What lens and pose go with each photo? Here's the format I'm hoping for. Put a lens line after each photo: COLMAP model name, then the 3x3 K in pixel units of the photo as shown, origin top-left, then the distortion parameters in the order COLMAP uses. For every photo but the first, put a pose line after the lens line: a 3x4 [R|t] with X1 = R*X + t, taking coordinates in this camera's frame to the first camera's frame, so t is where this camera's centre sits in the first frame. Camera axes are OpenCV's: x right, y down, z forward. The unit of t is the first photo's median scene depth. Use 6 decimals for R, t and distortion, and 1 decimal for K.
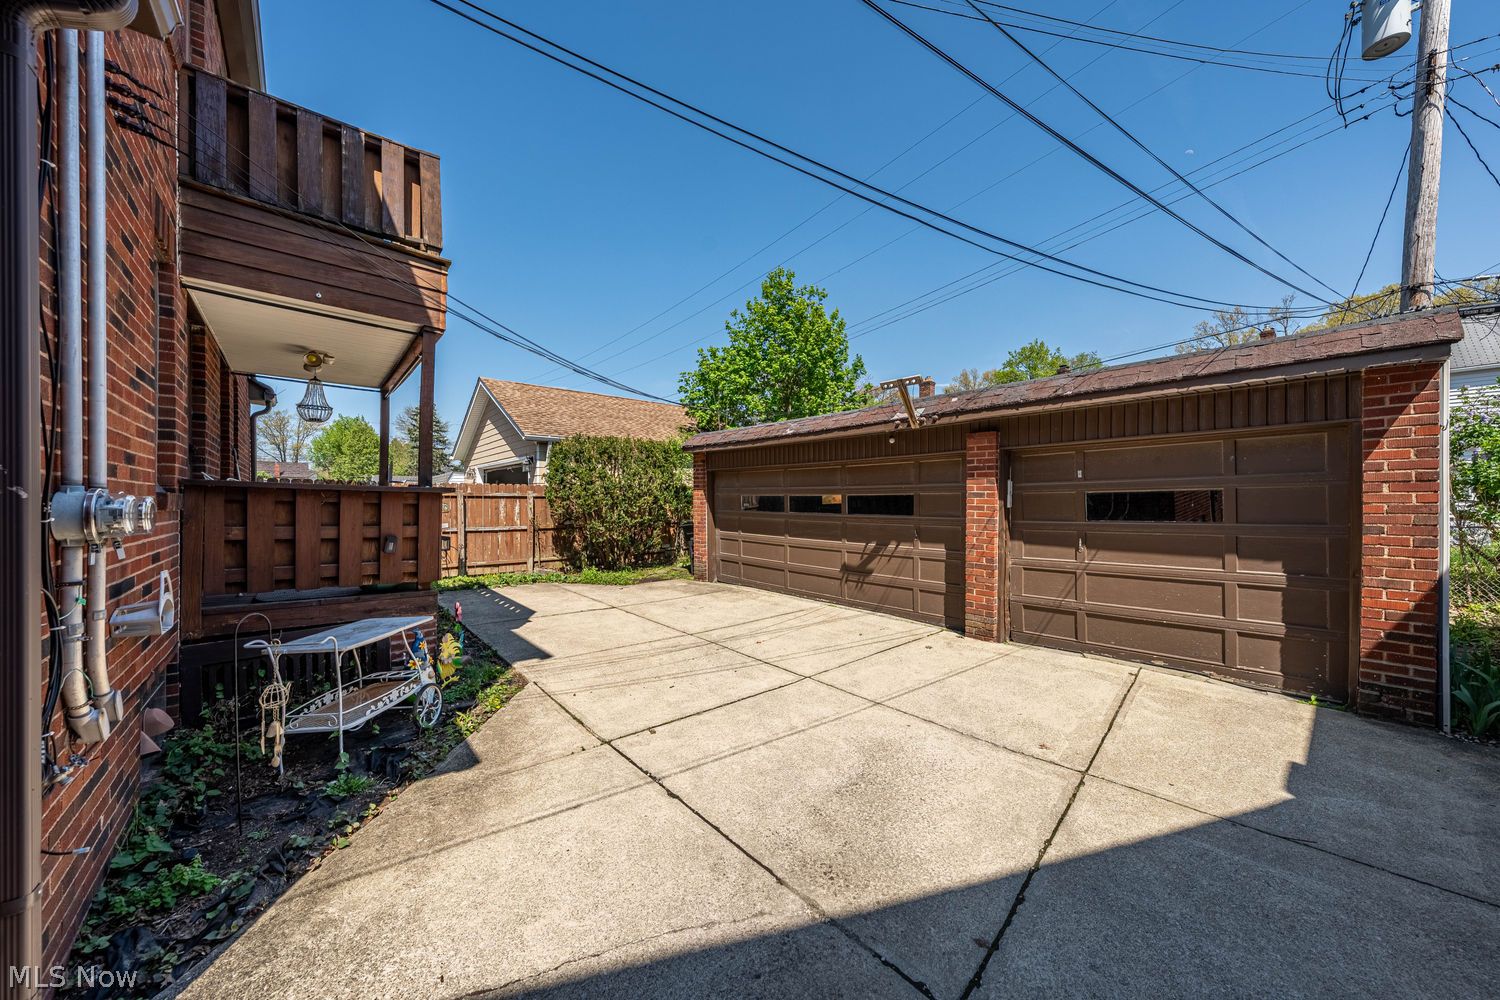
lens RADIAL K [[508.8, 0, 759.7], [0, 508.8, 502.2], [0, 0, 1]] dist [0.001303, 0.000027]
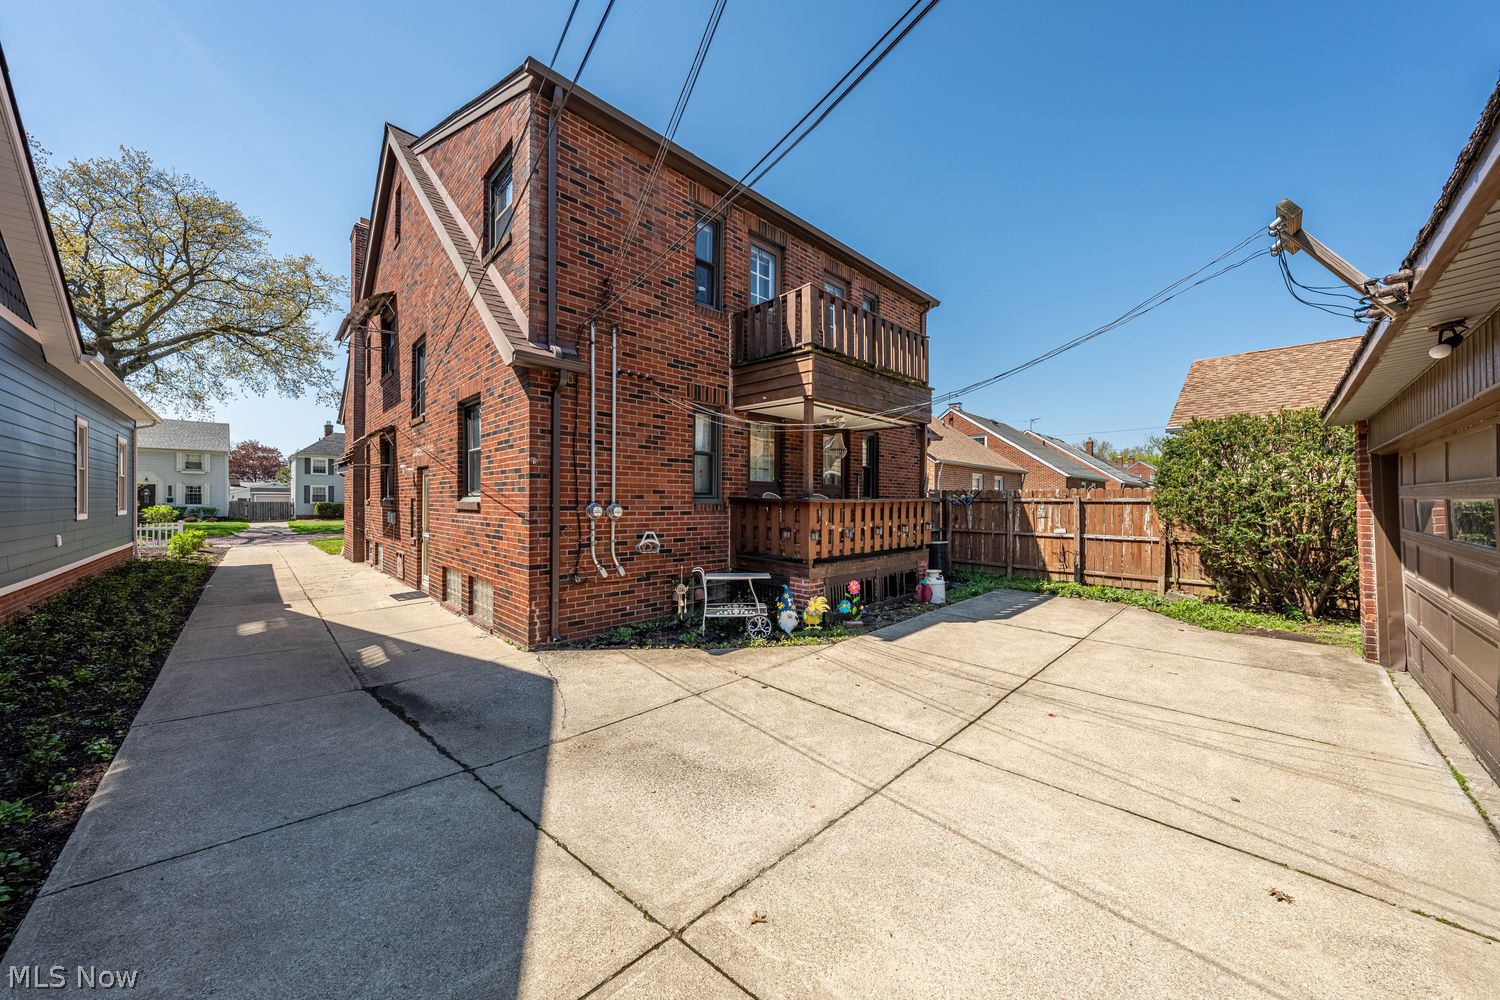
lens RADIAL K [[522.9, 0, 754.2], [0, 522.9, 501.2], [0, 0, 1]] dist [0.000866, -0.000139]
pose [[0.047750, -0.004442, -0.998849, 0.825182], [-0.005584, 0.999973, -0.004713, -0.011209], [0.998844, 0.005803, 0.047724, 0.670337]]
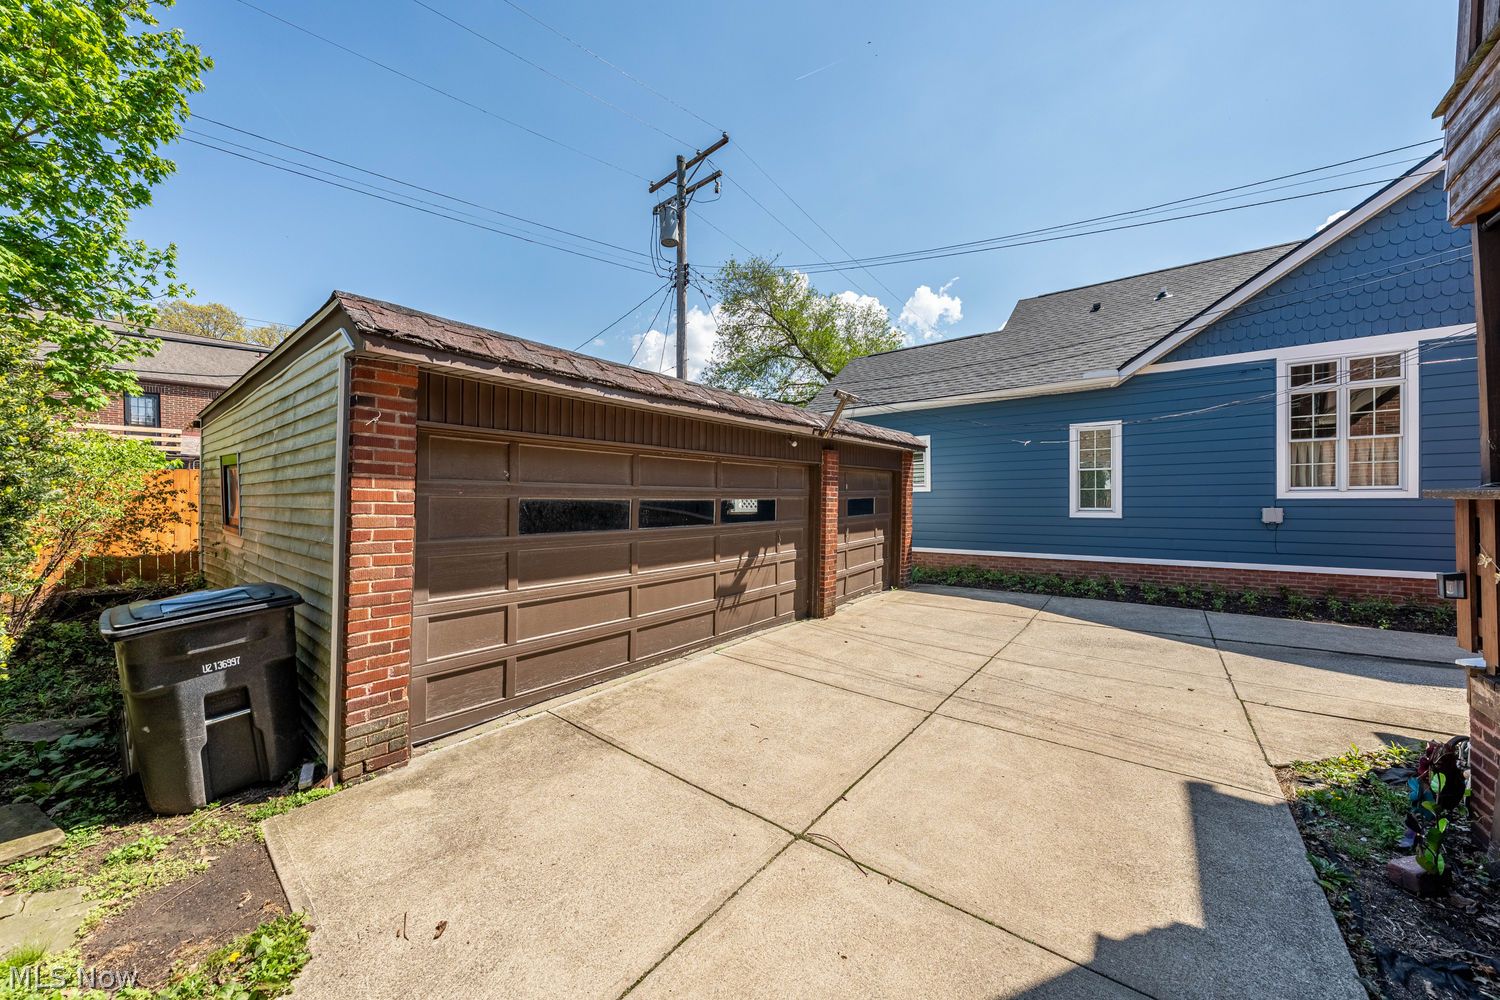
lens RADIAL K [[522.9, 0, 754.2], [0, 522.9, 501.2], [0, 0, 1]] dist [0.000866, -0.000139]
pose [[-0.174363, -0.004252, 0.984672, -0.958410], [0.008384, 0.999948, 0.005803, -0.024419], [-0.984646, 0.009267, -0.174318, 1.690038]]
